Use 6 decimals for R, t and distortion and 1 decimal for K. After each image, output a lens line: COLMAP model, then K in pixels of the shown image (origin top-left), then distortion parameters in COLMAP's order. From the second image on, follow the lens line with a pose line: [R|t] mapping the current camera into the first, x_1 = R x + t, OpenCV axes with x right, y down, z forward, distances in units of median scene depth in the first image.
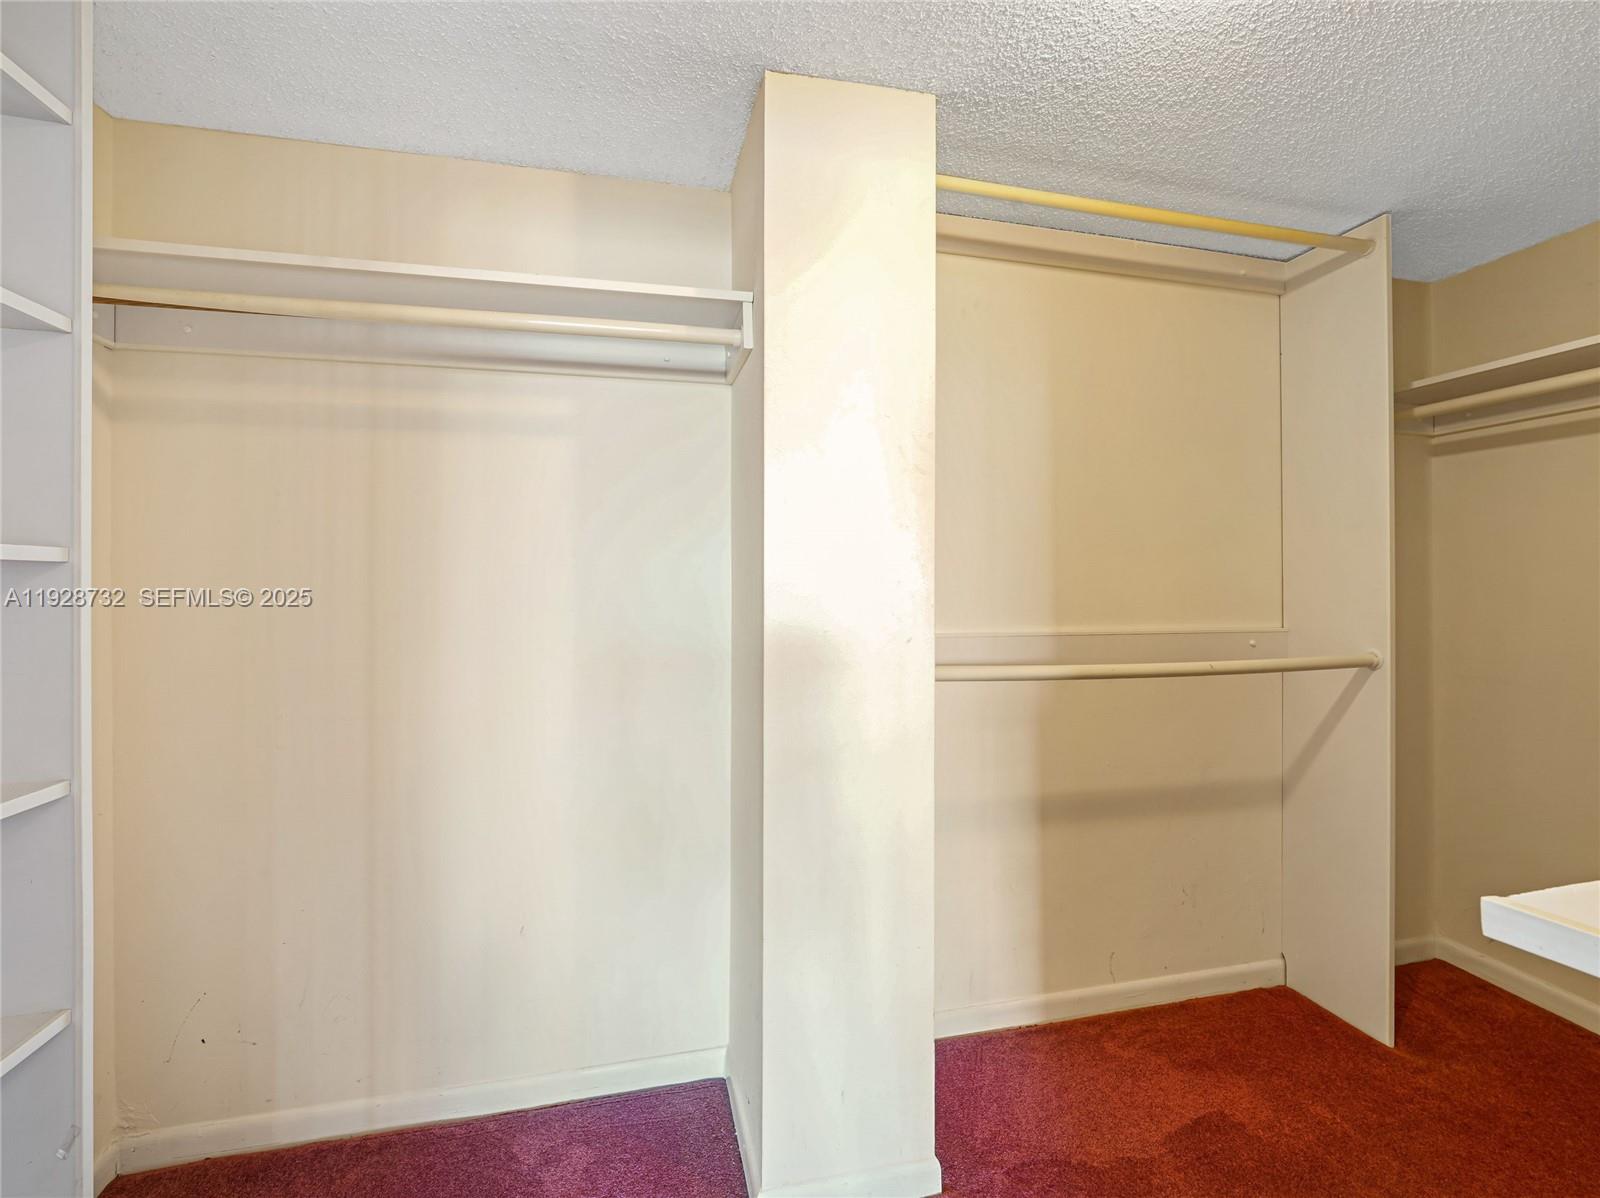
lens RADIAL K [[694.5, 0, 798.4], [0, 694.5, 586.5], [0, 0, 1]] dist [0.000274, -0.000061]
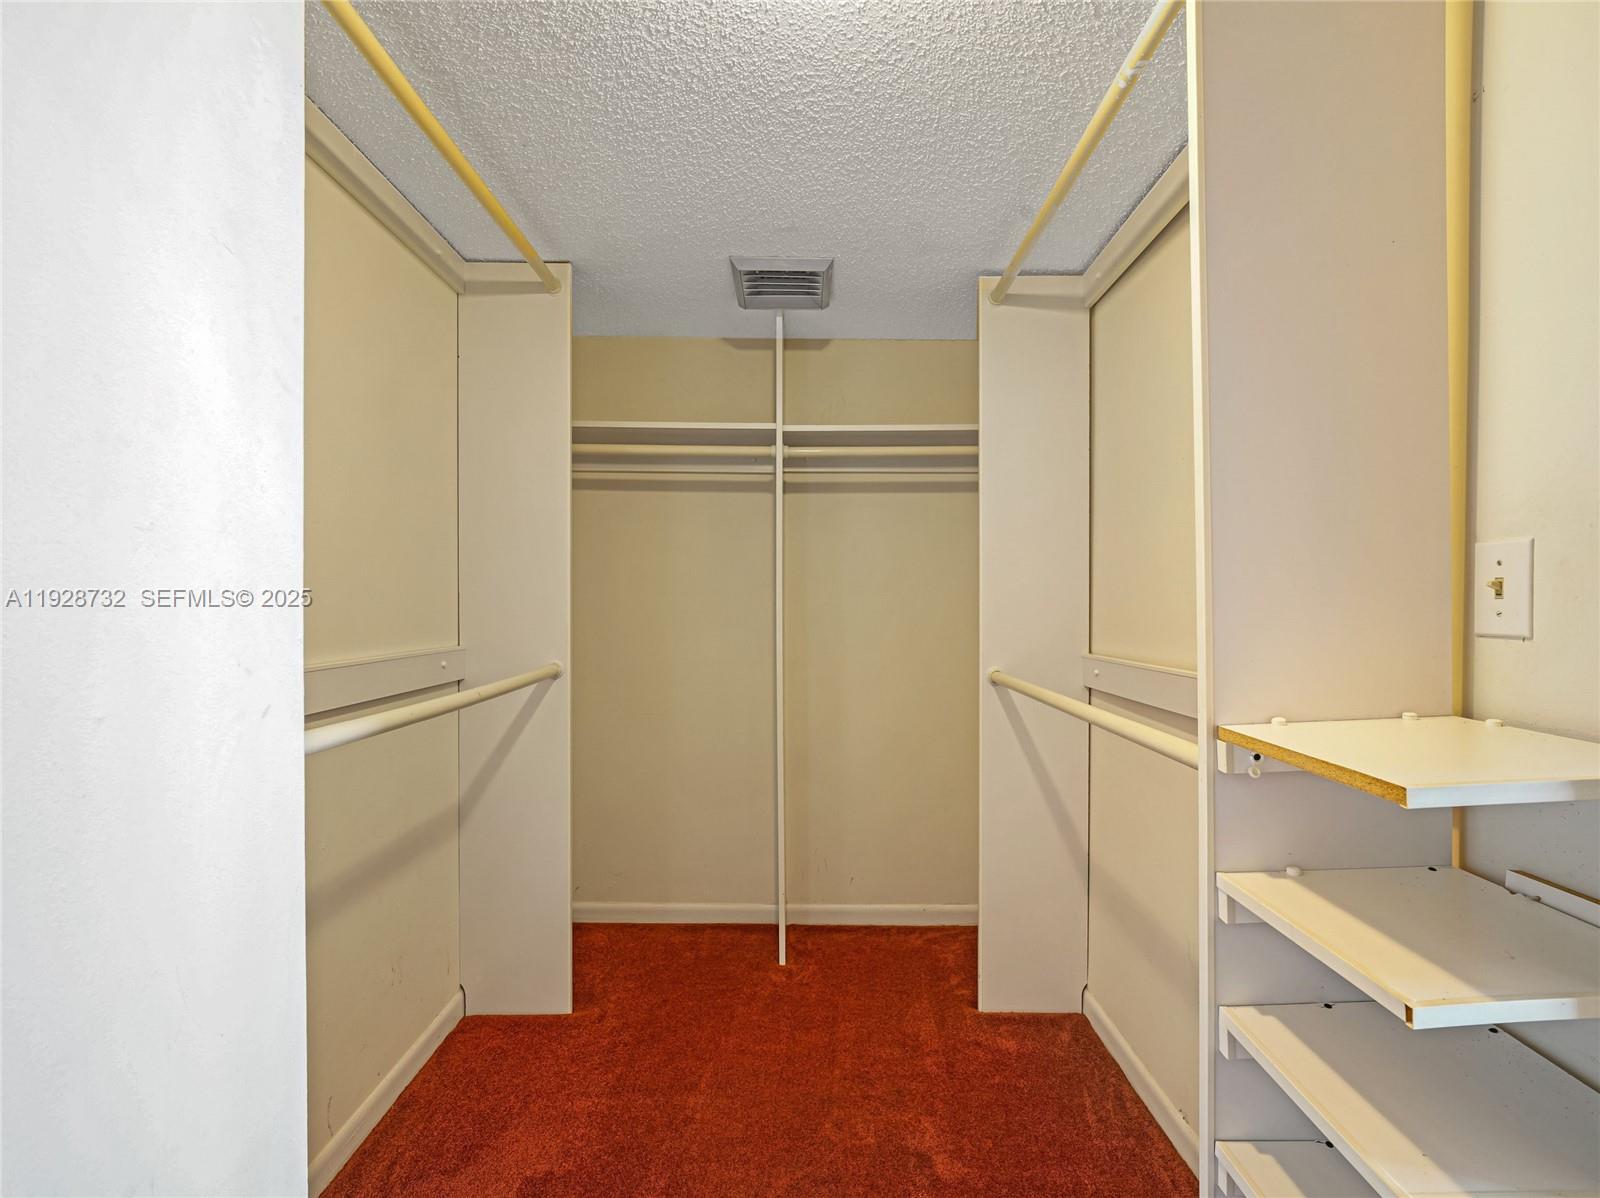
lens RADIAL K [[728.4, 0, 801.5], [0, 728.4, 611.1], [0, 0, 1]] dist [-0.003000, -0.000449]
pose [[0.228793, -0.013234, 0.973385, -0.195930], [0.000380, 0.999909, 0.013505, -0.001611], [-0.973475, -0.002720, 0.228777, 0.370250]]
